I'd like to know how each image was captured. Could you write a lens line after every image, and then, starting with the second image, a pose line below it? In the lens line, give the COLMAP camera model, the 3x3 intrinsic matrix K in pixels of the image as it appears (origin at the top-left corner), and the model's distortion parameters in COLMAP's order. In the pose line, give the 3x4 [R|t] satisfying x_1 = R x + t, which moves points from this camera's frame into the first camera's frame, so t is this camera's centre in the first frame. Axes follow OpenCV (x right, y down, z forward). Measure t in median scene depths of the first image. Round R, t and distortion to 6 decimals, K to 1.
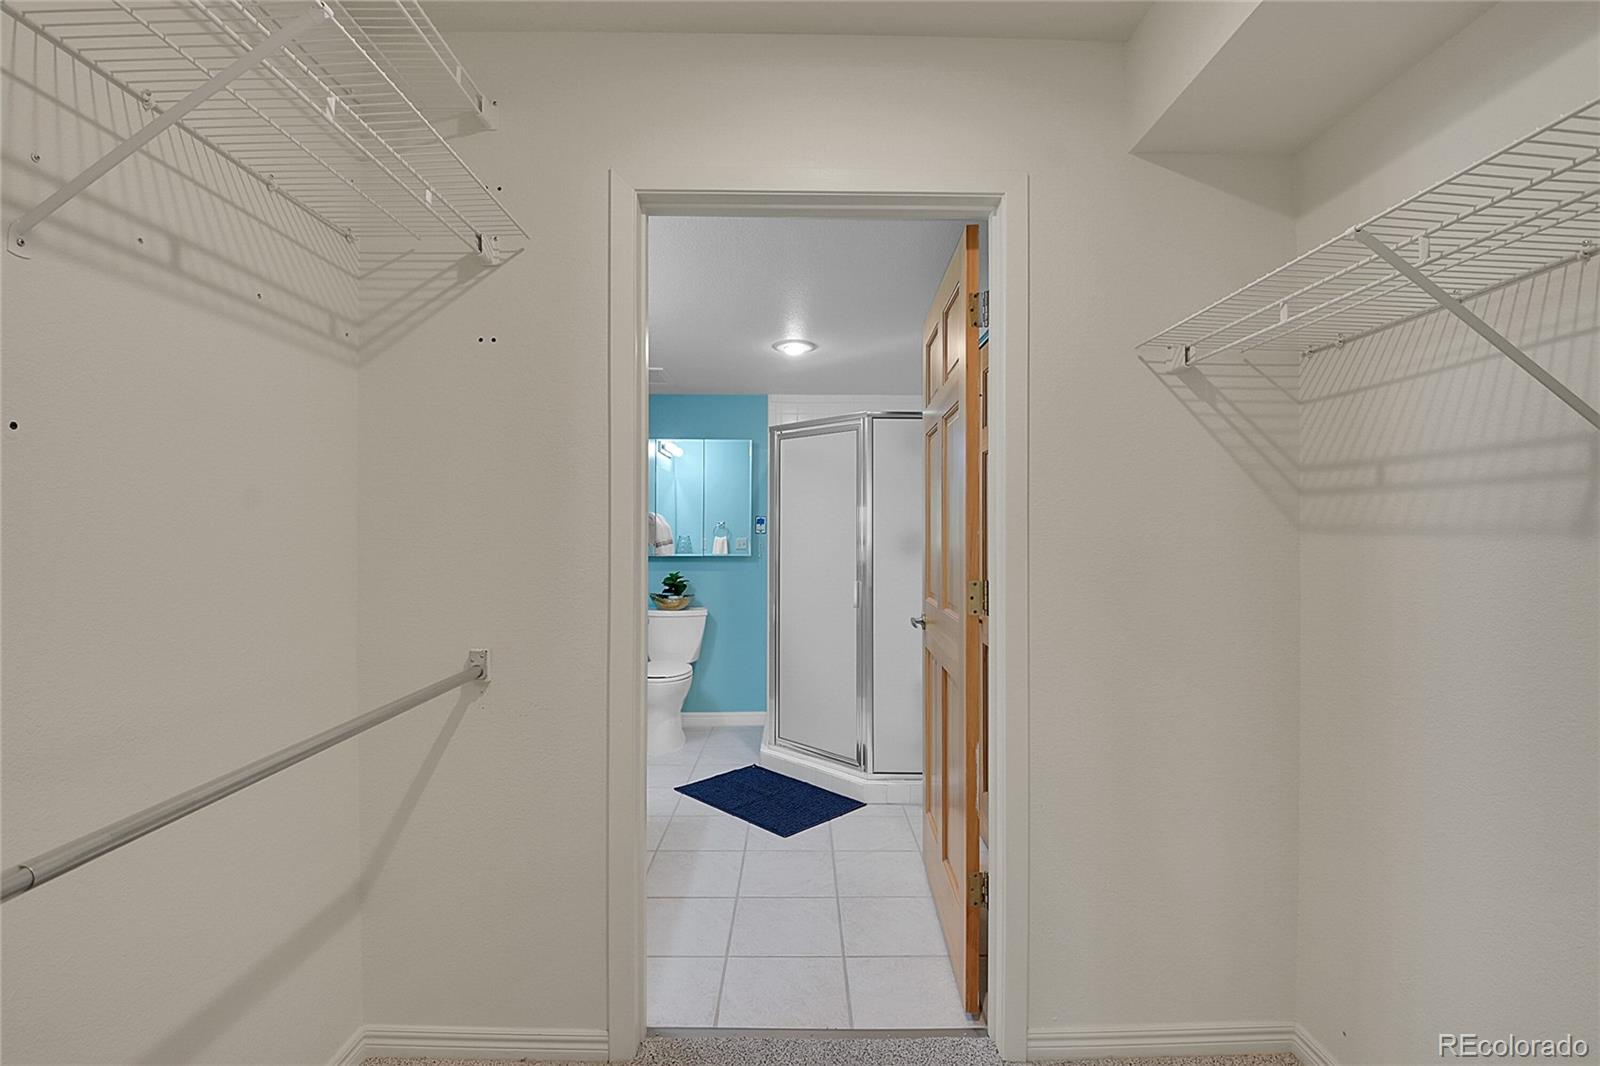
lens RADIAL K [[706.4, 0, 802.3], [0, 706.4, 531.6], [0, 0, 1]] dist [-0.013242, -0.000288]
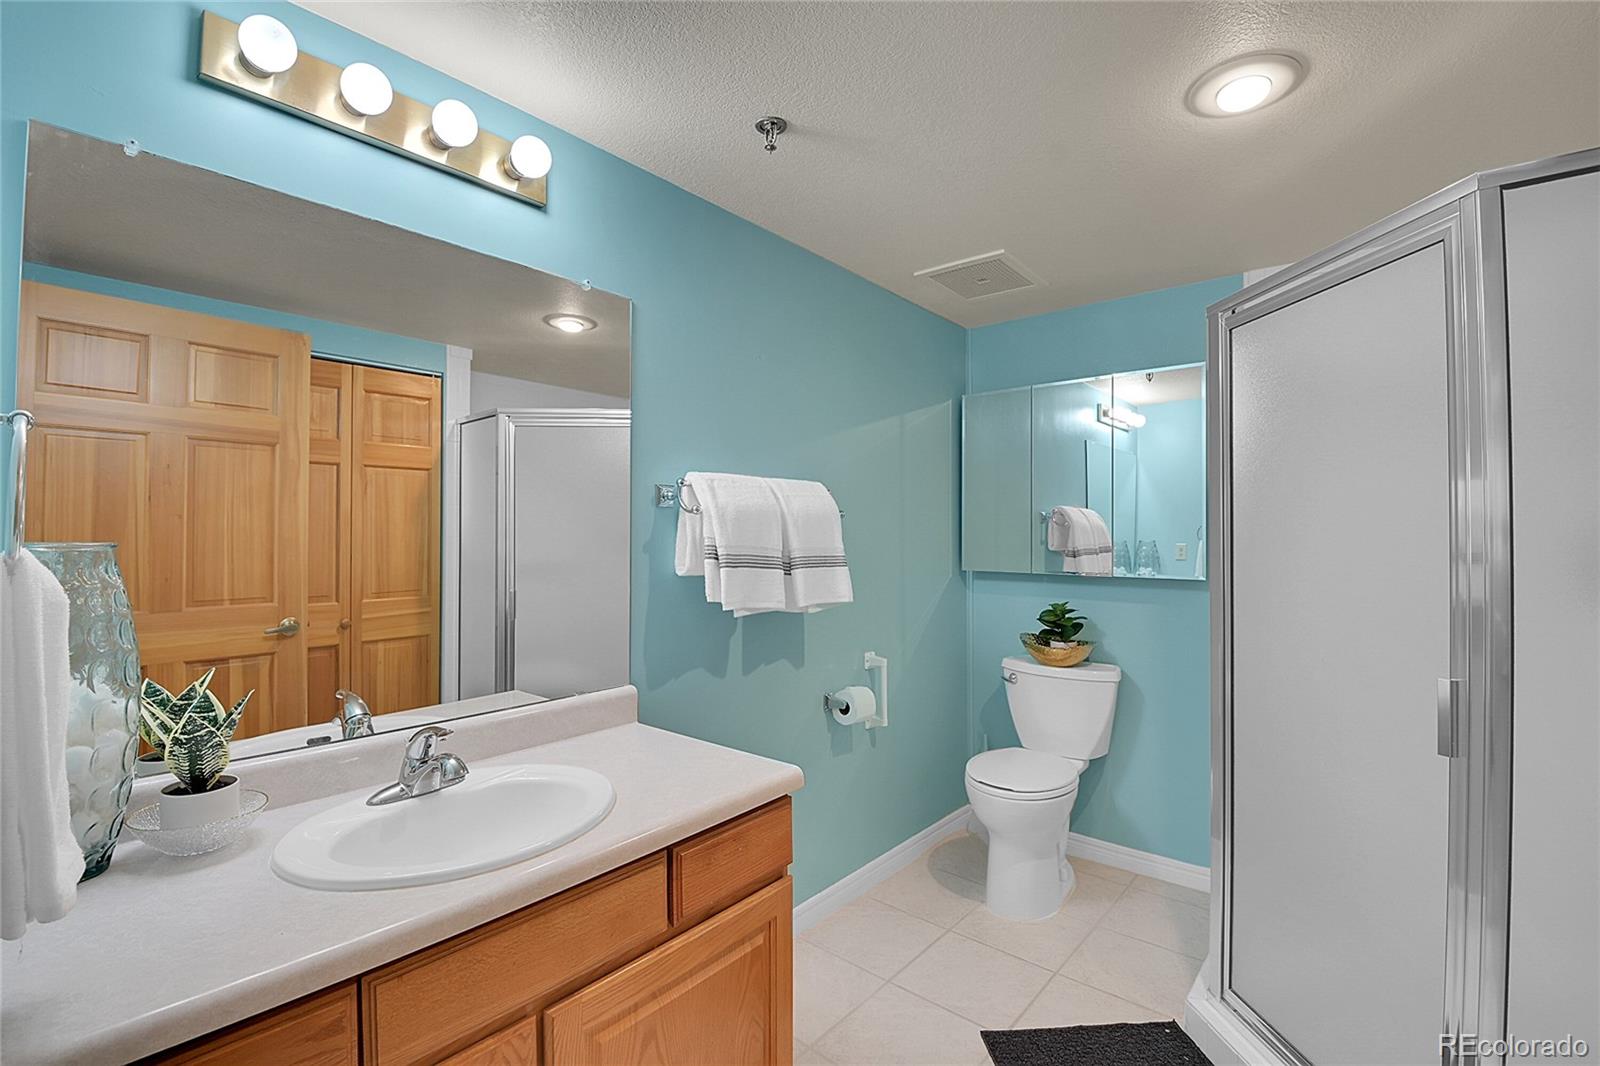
lens RADIAL K [[706.4, 0, 875.9], [0, 706.4, 525.0], [0, 0, 1]] dist [-0.013242, -0.000288]
pose [[0.806452, -0.004747, -0.591281, 0.043074], [-0.004006, 0.999901, -0.013492, 0.001943], [0.591286, 0.013250, 0.806353, 0.427571]]
